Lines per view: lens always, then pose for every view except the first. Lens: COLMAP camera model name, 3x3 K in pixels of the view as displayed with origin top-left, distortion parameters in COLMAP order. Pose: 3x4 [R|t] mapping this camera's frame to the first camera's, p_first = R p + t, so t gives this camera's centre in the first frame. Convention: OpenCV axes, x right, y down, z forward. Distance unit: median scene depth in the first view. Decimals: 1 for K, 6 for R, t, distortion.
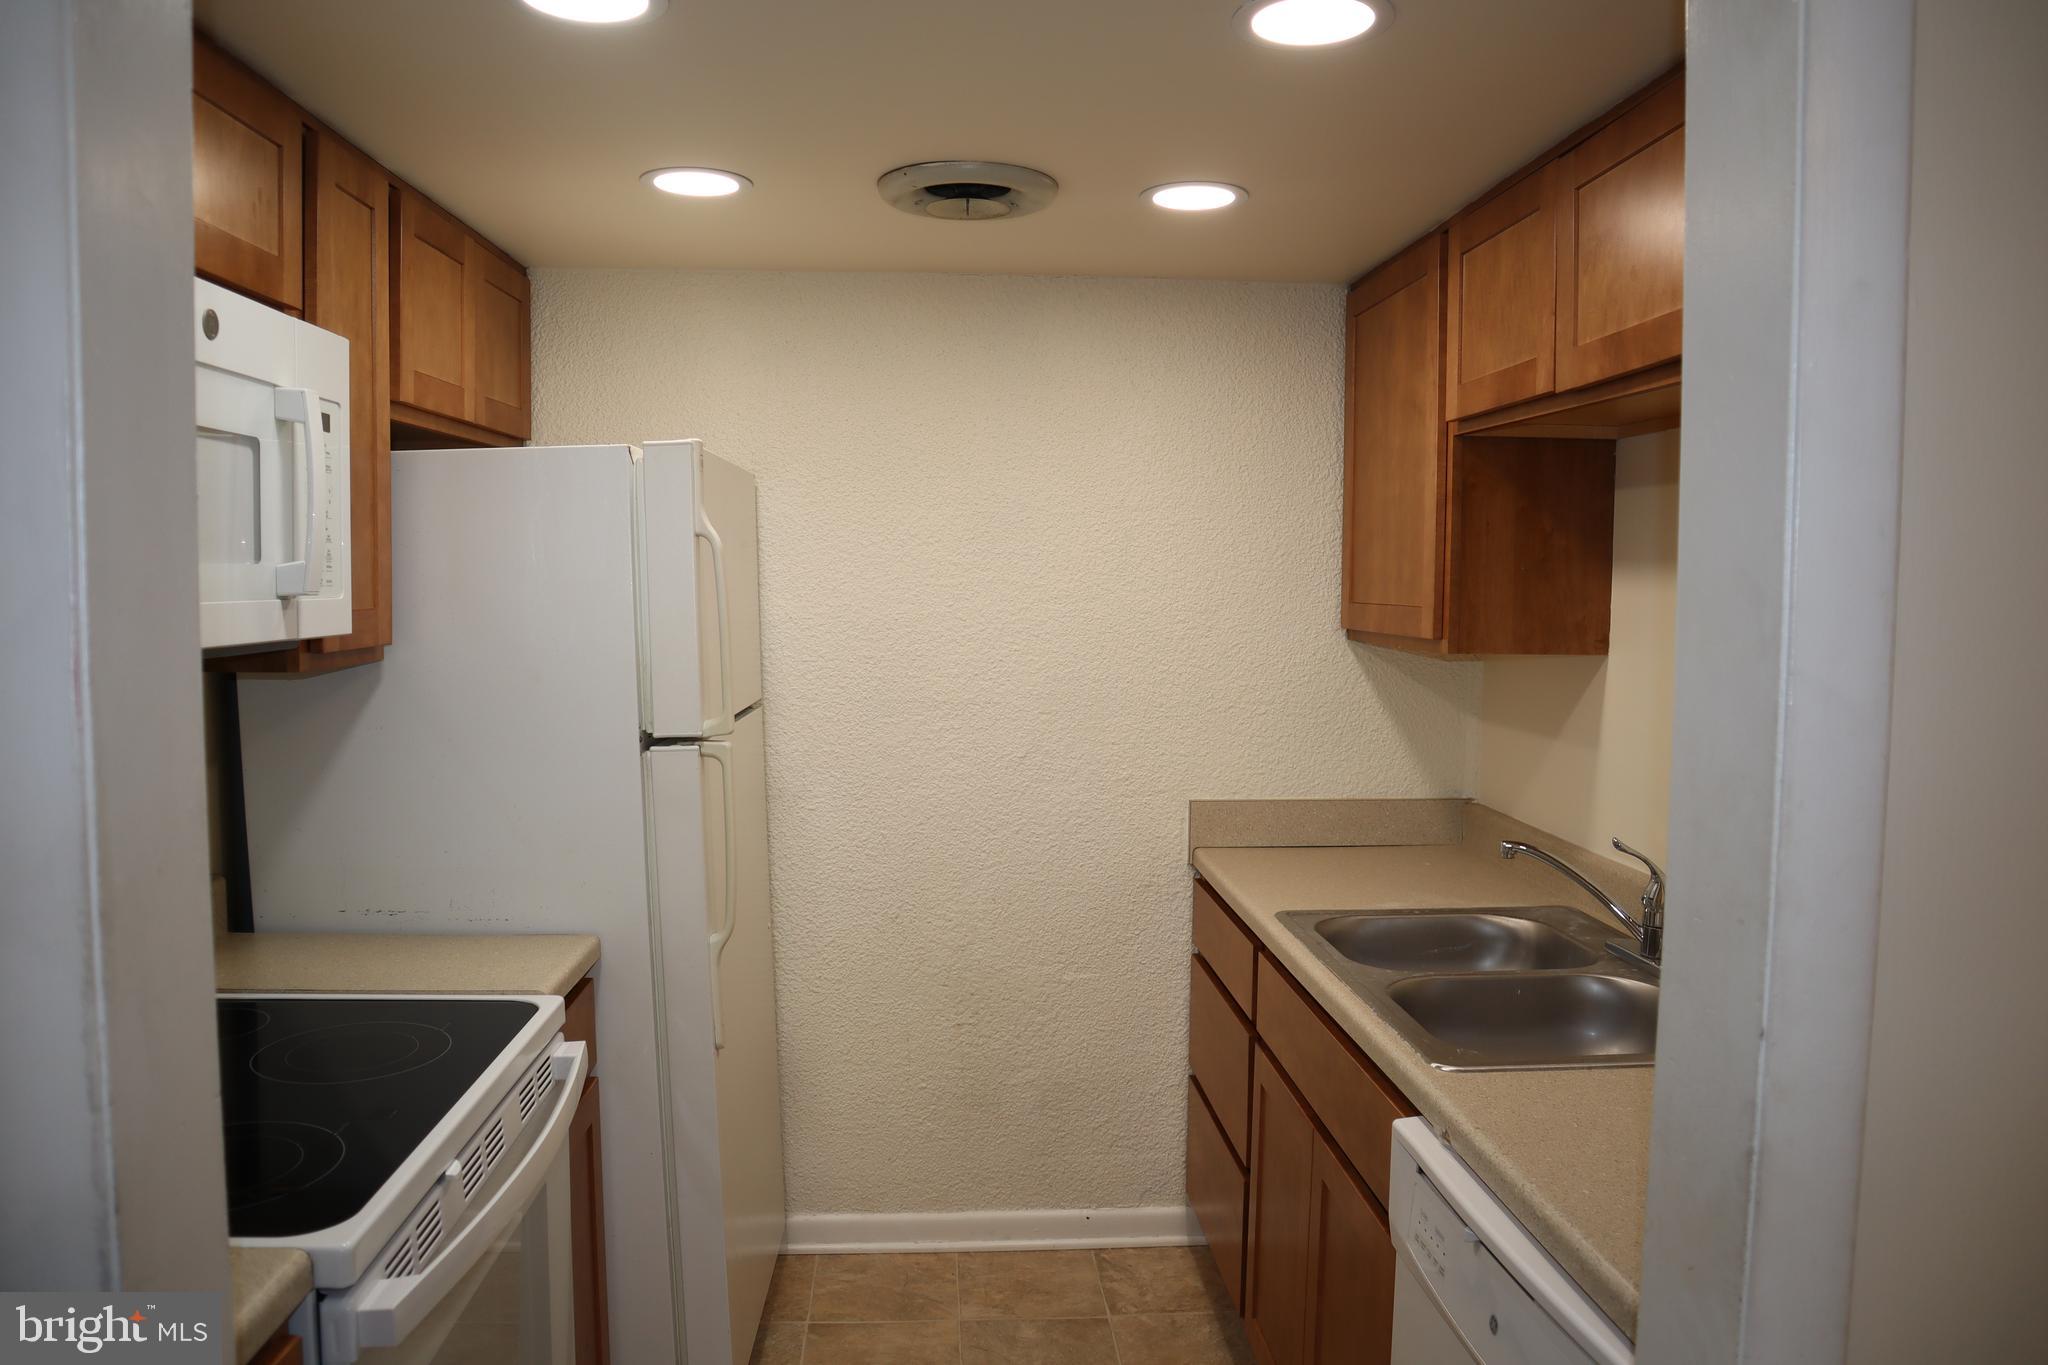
lens RADIAL K [[1423.9, 0, 1022.8], [0, 1423.9, 668.9], [0, 0, 1]] dist [-0.106964, 0.064239]
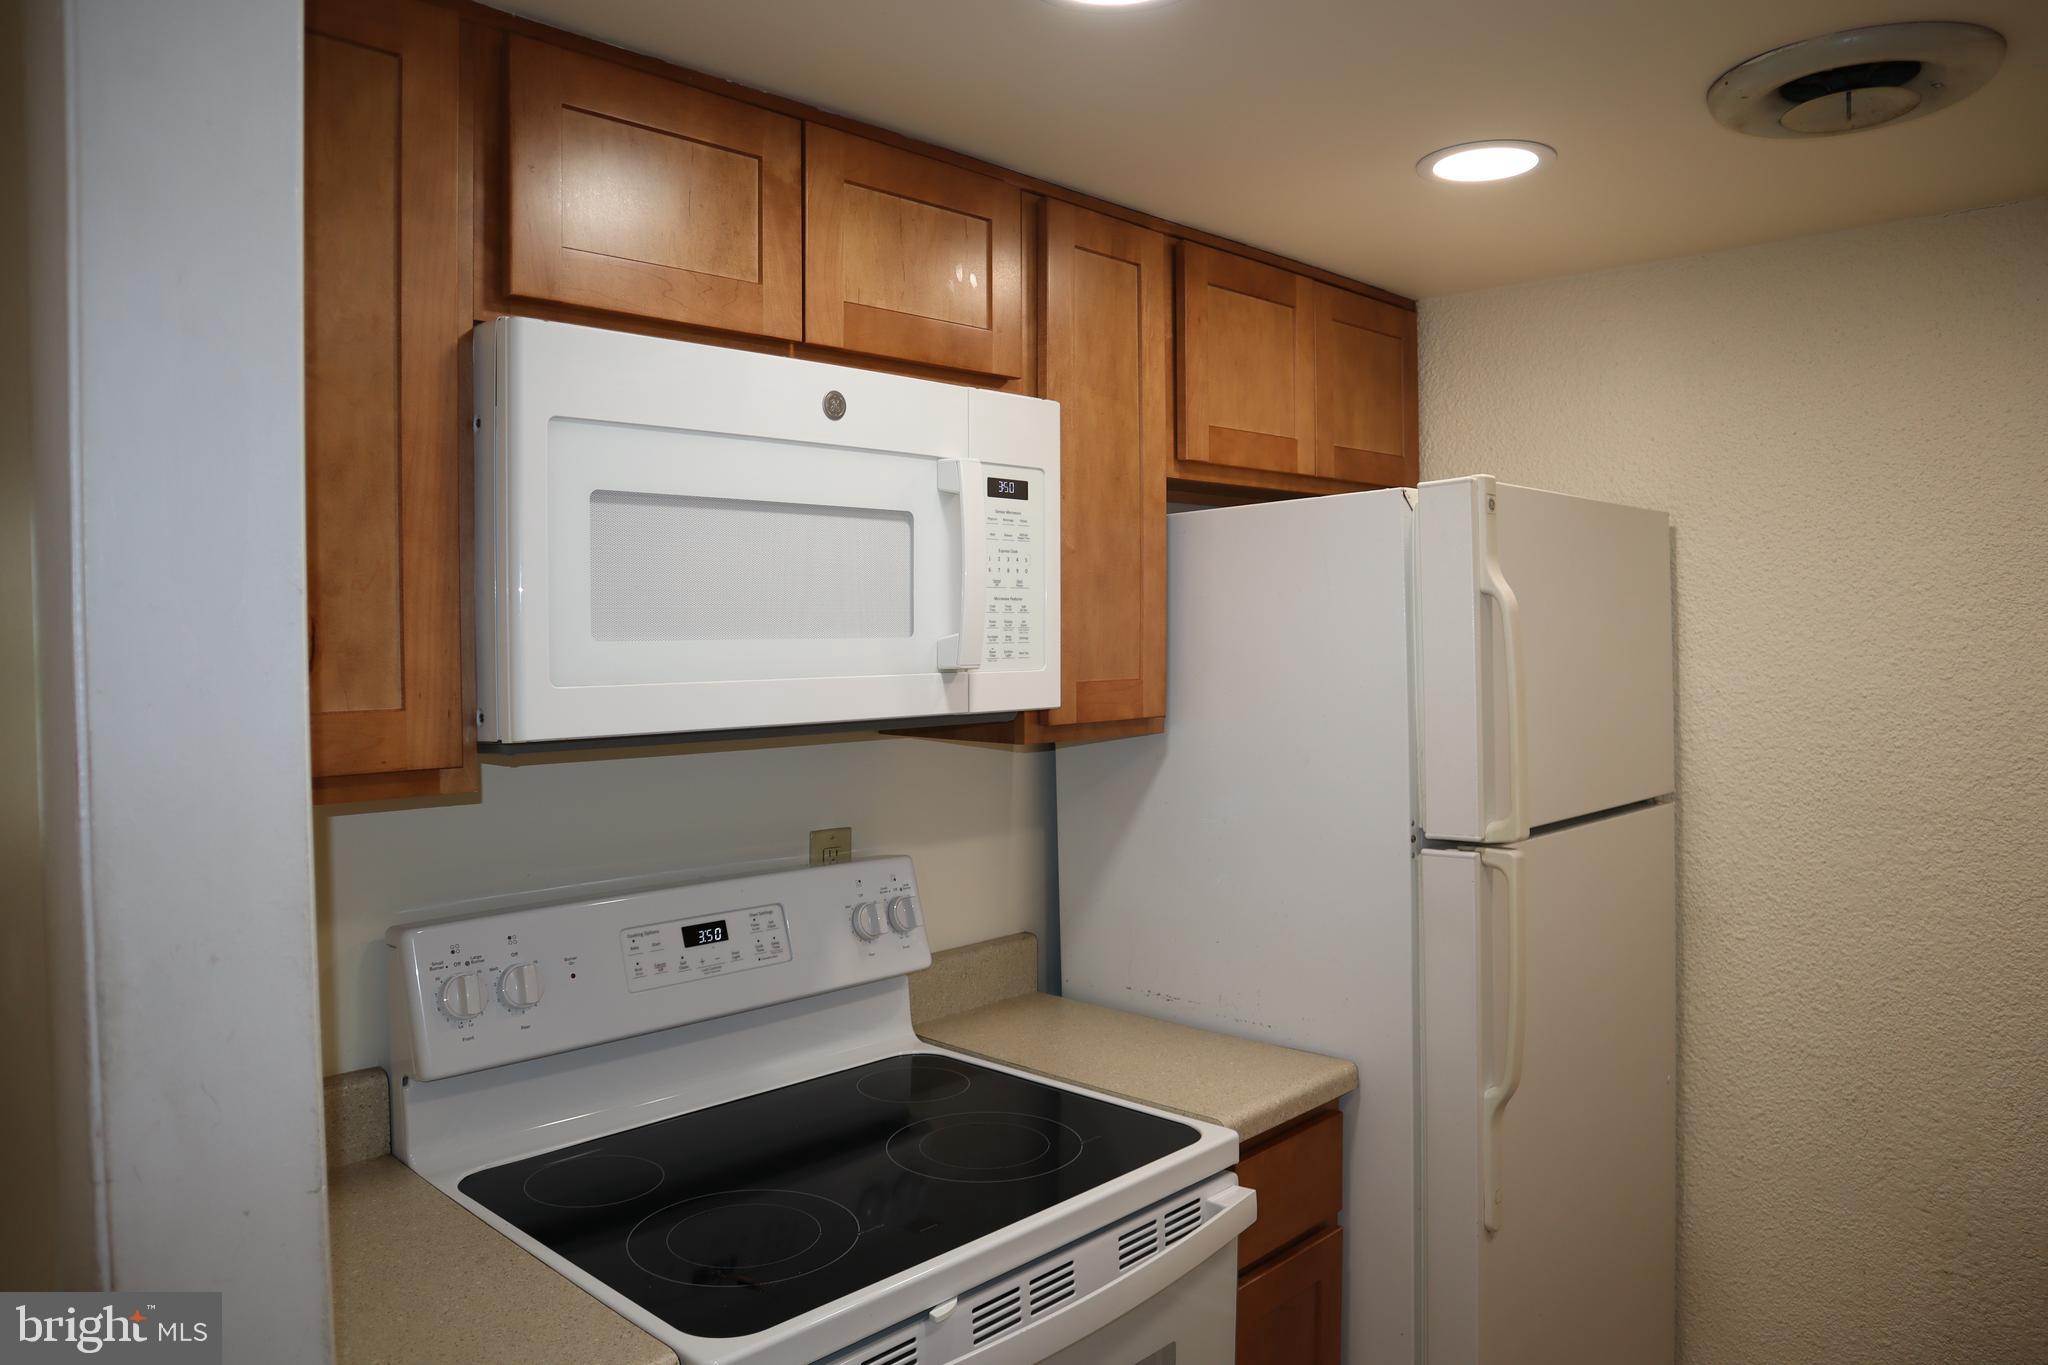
lens RADIAL K [[1423.9, 0, 1037.1], [0, 1423.9, 674.2], [0, 0, 1]] dist [-0.106964, 0.064239]
pose [[0.684771, 0.010176, -0.728687, 0.163715], [-0.034550, 0.999231, -0.018514, -0.021329], [0.727939, 0.037854, 0.684597, 0.231948]]
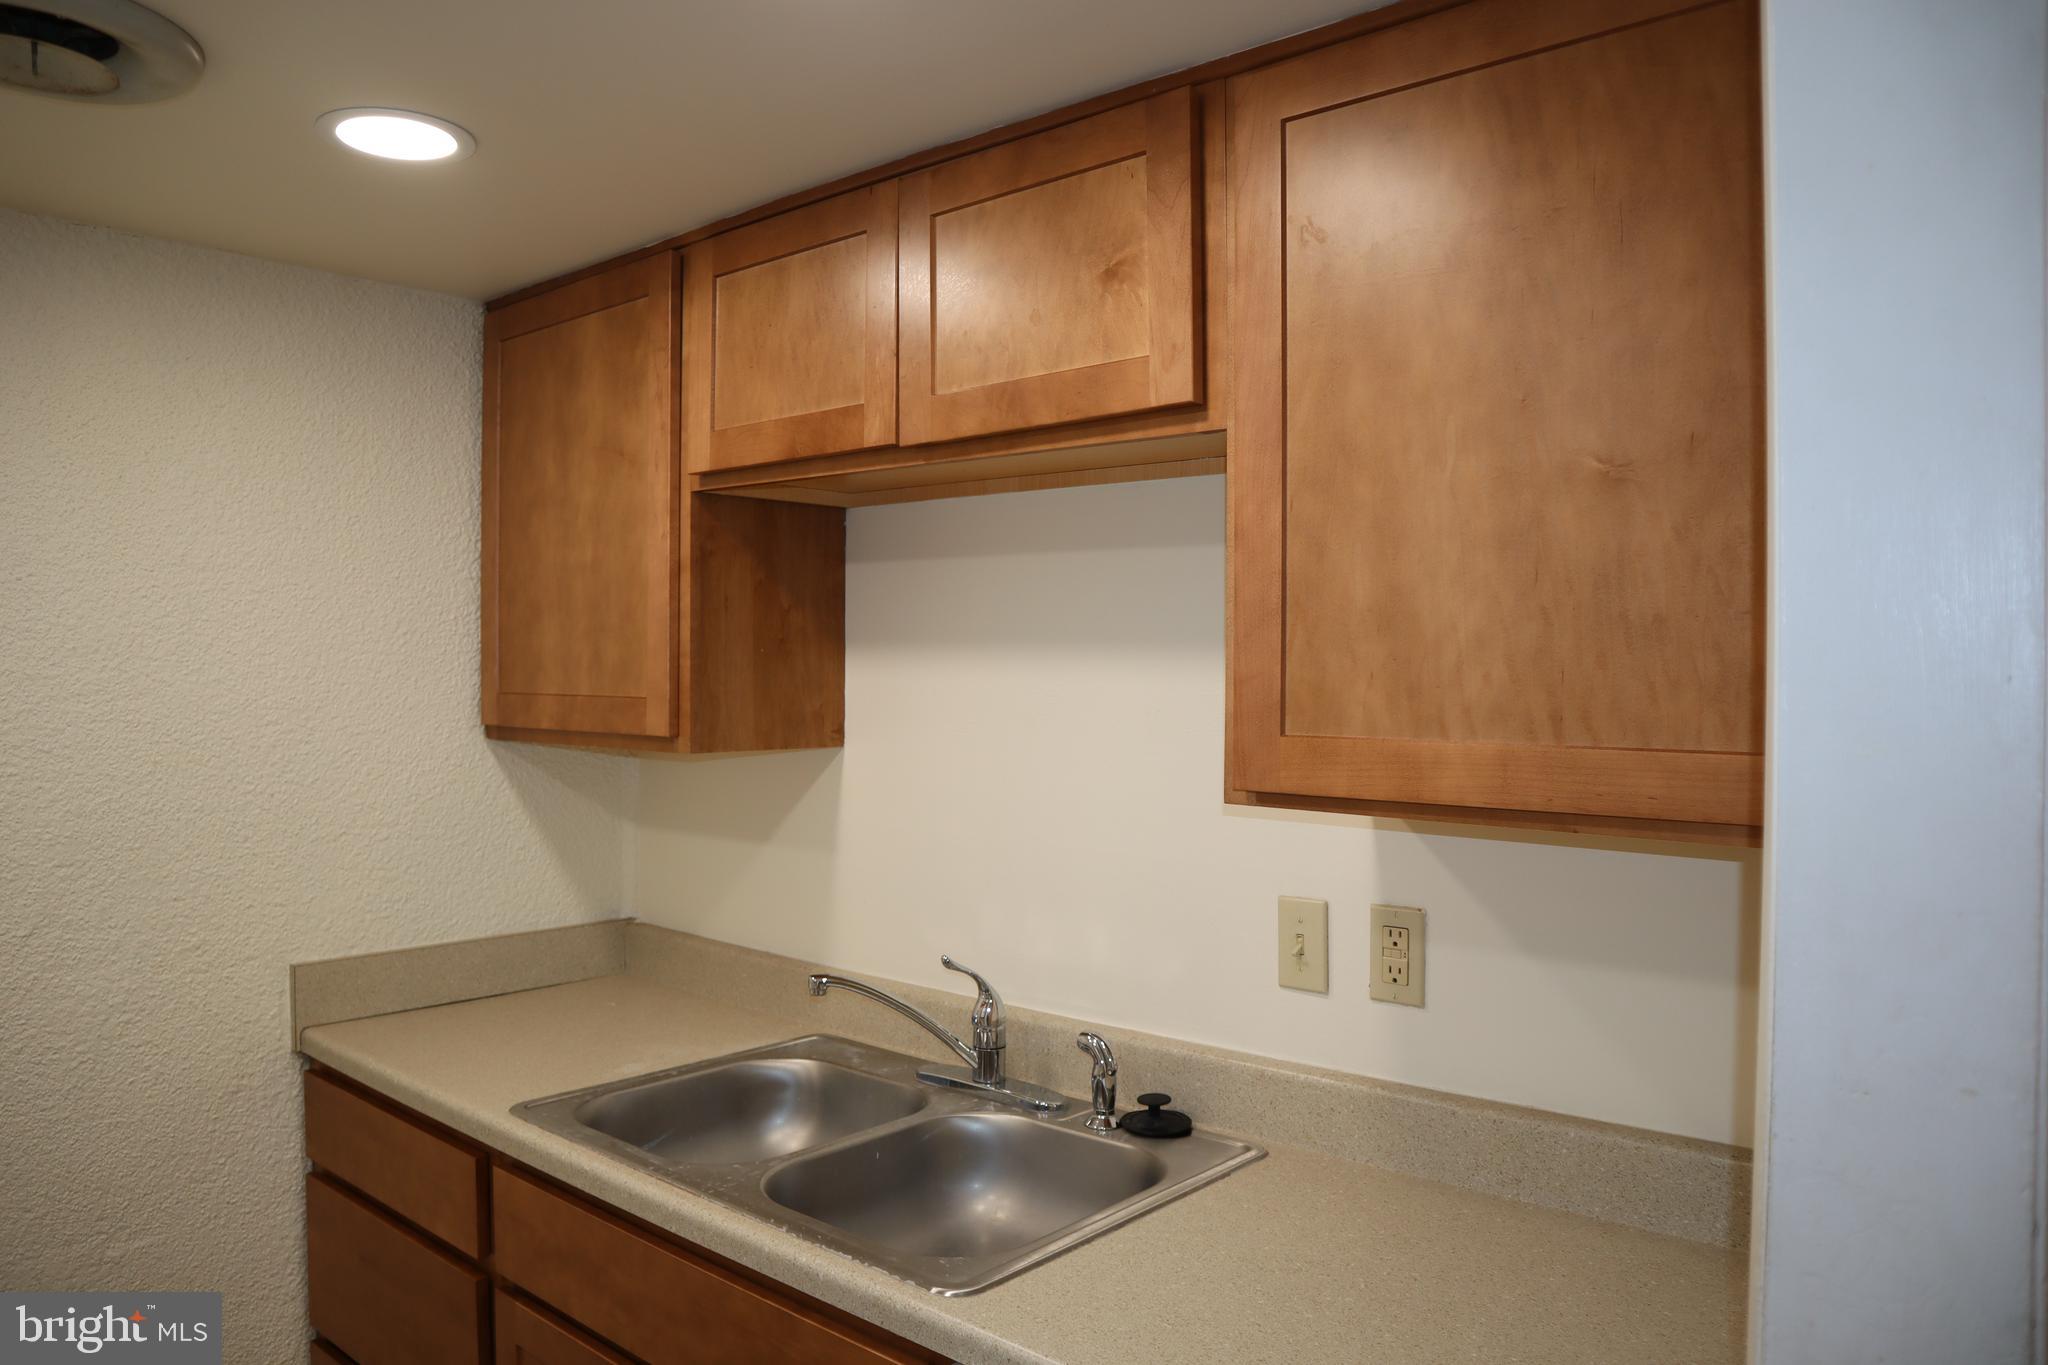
lens RADIAL K [[1423.9, 0, 1039.6], [0, 1423.9, 679.8], [0, 0, 1]] dist [-0.106964, 0.064239]
pose [[0.712087, -0.011157, 0.702003, -0.134367], [0.046148, 0.998455, -0.030942, -0.018715], [-0.700573, 0.054429, 0.711502, 0.261421]]
